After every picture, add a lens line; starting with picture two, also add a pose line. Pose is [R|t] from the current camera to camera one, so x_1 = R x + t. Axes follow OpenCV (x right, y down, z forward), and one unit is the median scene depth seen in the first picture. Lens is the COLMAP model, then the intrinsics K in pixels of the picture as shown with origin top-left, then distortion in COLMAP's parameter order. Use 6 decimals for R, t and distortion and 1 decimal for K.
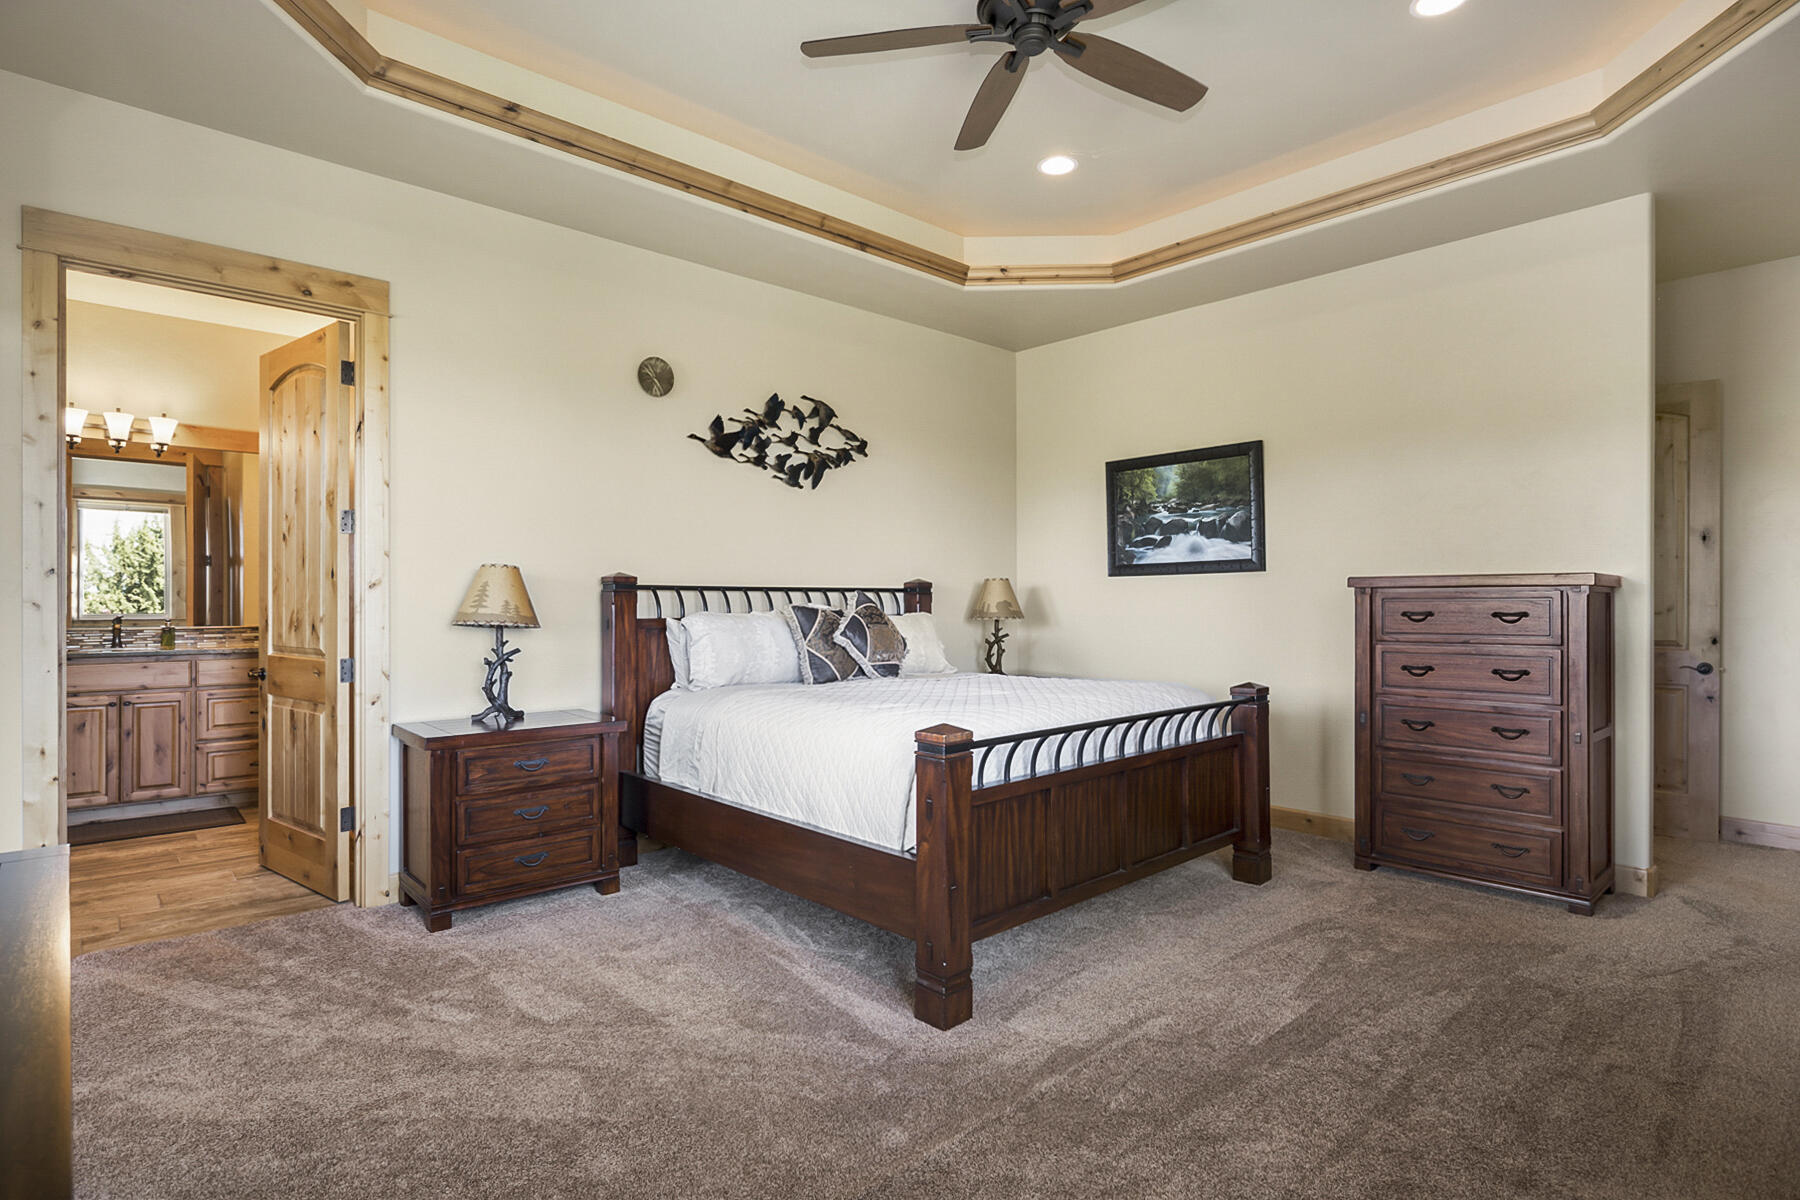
lens RADIAL K [[918.9, 0, 892.9], [0, 918.9, 586.6], [0, 0, 1]] dist [-0.034237, 0.045056]
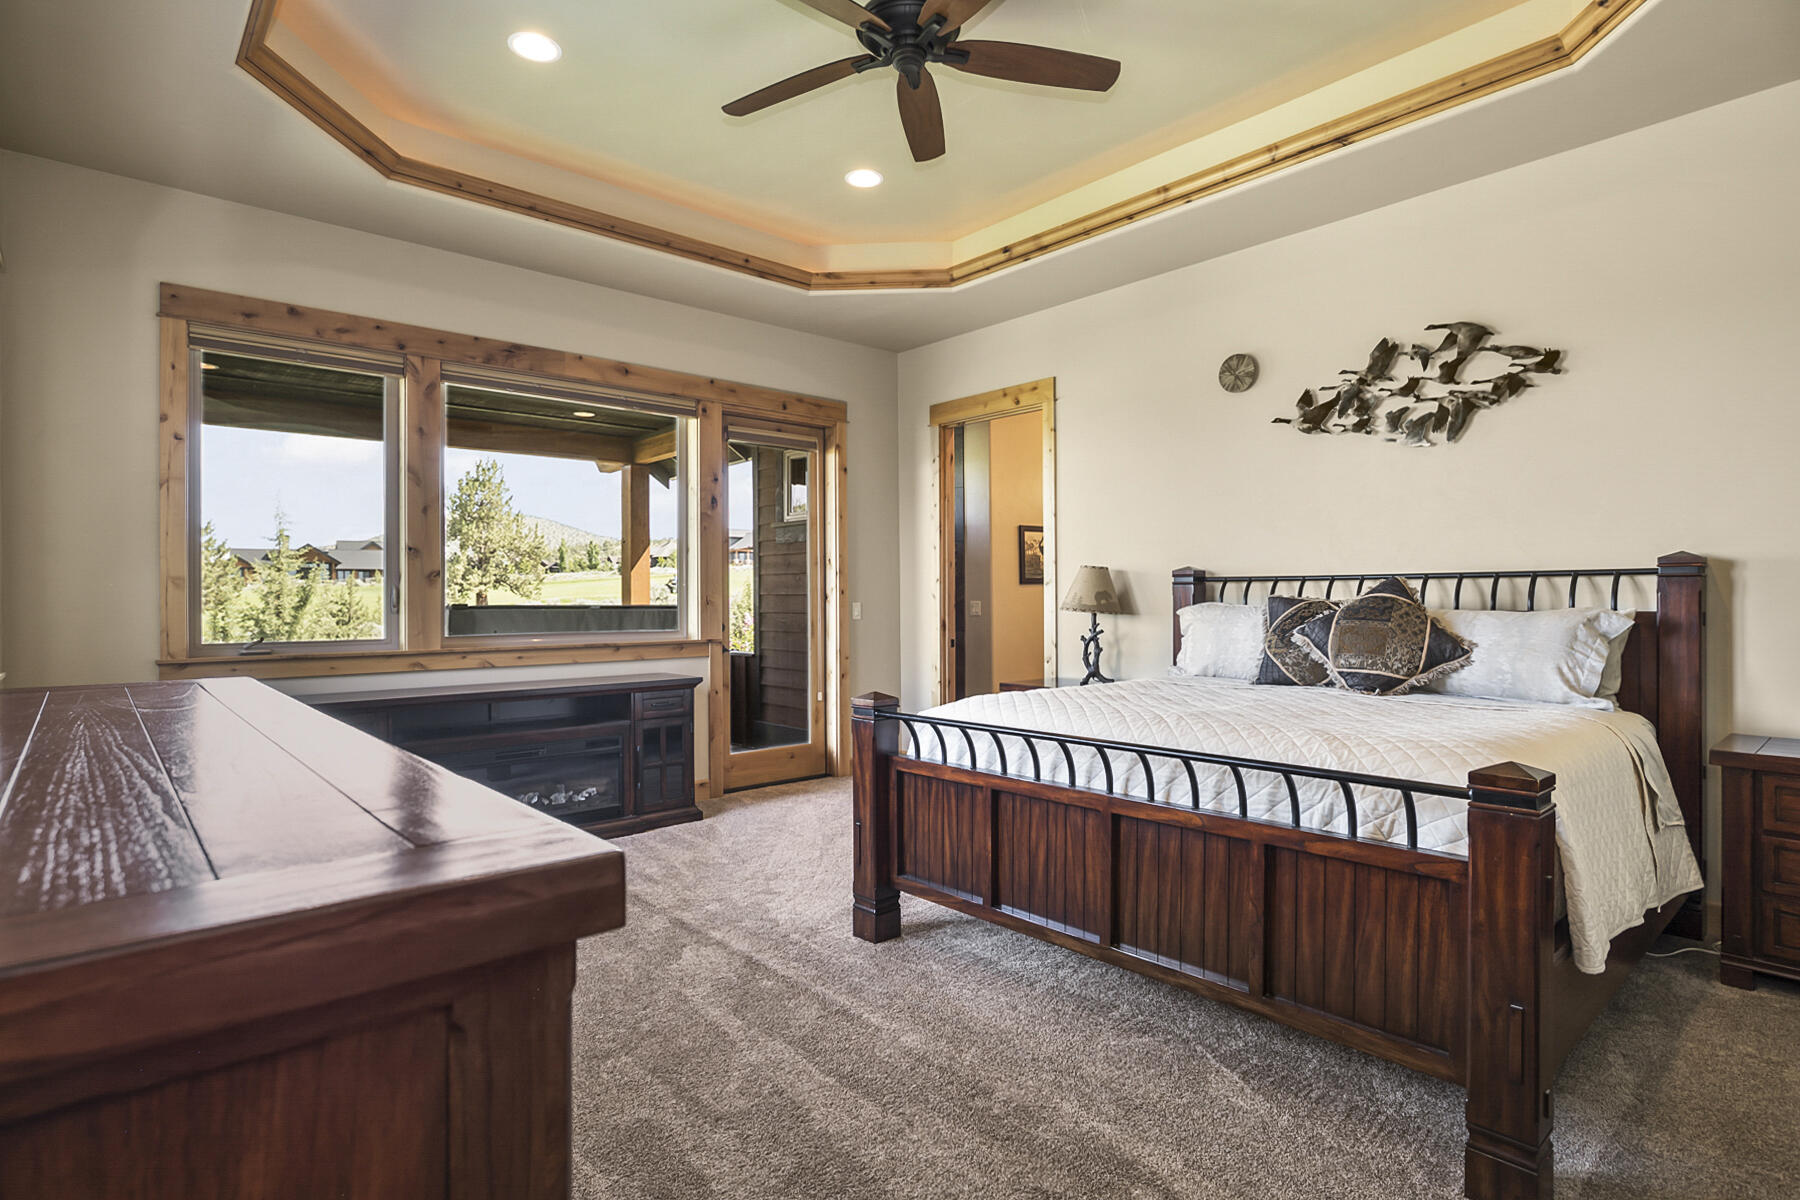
lens RADIAL K [[918.9, 0, 892.9], [0, 918.9, 586.6], [0, 0, 1]] dist [-0.034237, 0.045056]
pose [[-0.006986, -0.007862, -0.999945, 0.703689], [0.024483, 0.999668, -0.008031, 0.008060], [0.999676, -0.024538, -0.006791, 0.567006]]
